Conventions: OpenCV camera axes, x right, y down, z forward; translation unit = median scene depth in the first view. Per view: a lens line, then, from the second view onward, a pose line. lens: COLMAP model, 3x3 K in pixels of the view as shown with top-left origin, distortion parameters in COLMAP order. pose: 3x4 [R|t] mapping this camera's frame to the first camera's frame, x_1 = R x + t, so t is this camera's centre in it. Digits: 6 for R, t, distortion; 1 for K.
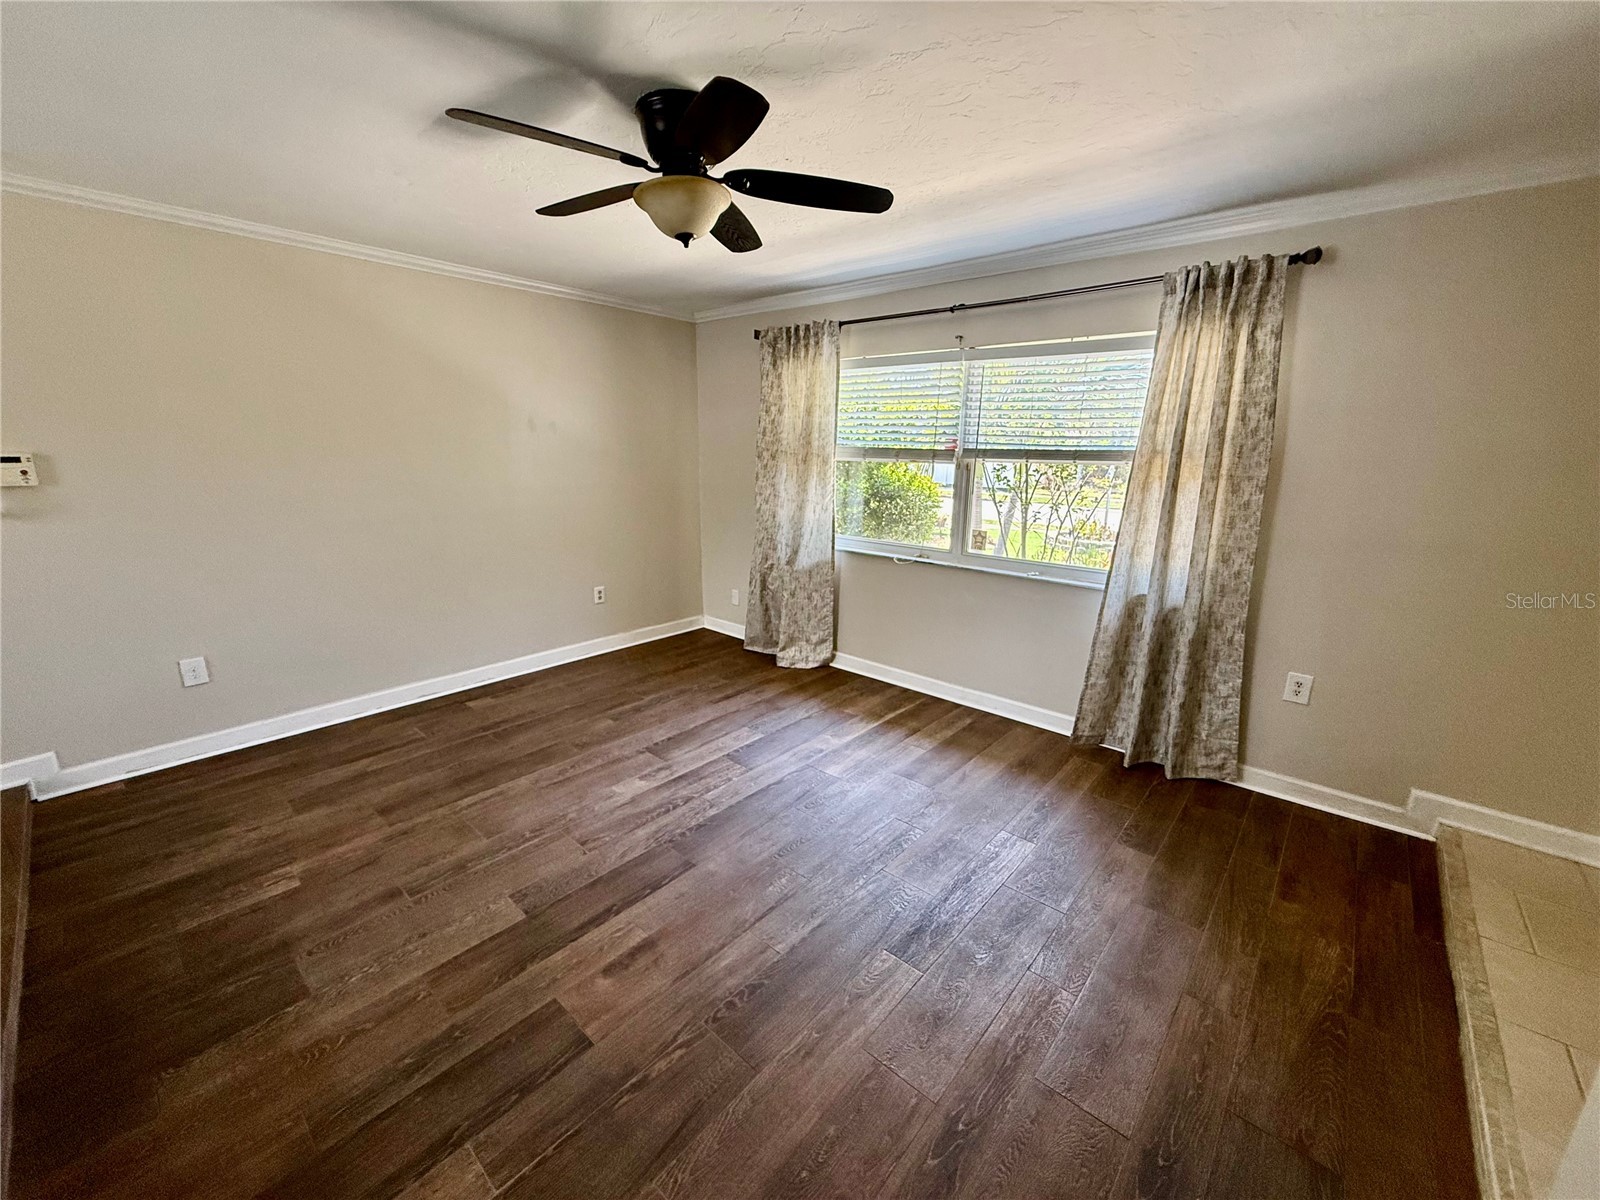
lens RADIAL K [[636.8, 0, 795.3], [0, 636.8, 599.4], [0, 0, 1]] dist [0.000105, 0.000642]
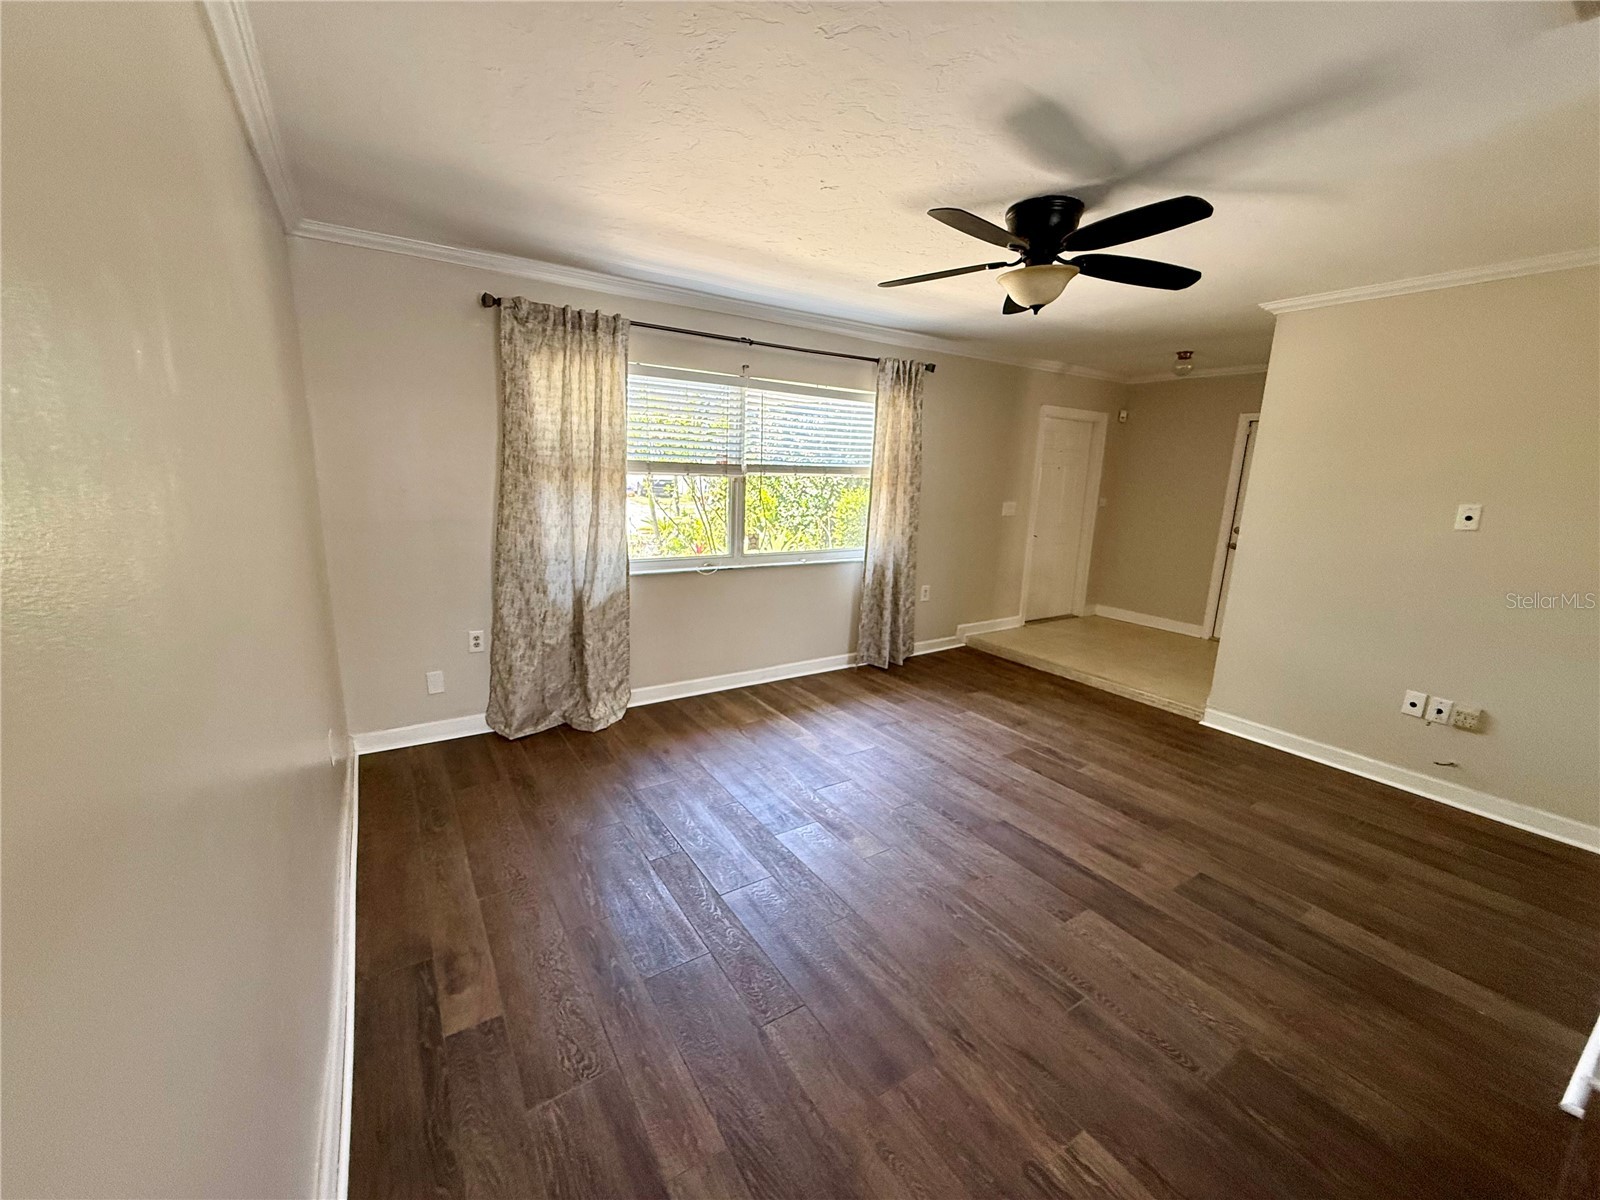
lens RADIAL K [[636.8, 0, 795.3], [0, 636.8, 599.4], [0, 0, 1]] dist [0.000105, 0.000642]
pose [[0.271699, -0.203550, 0.940610, -0.889308], [0.201077, 0.967812, 0.151355, -0.166758], [-0.941142, 0.148012, 0.303882, 0.644968]]
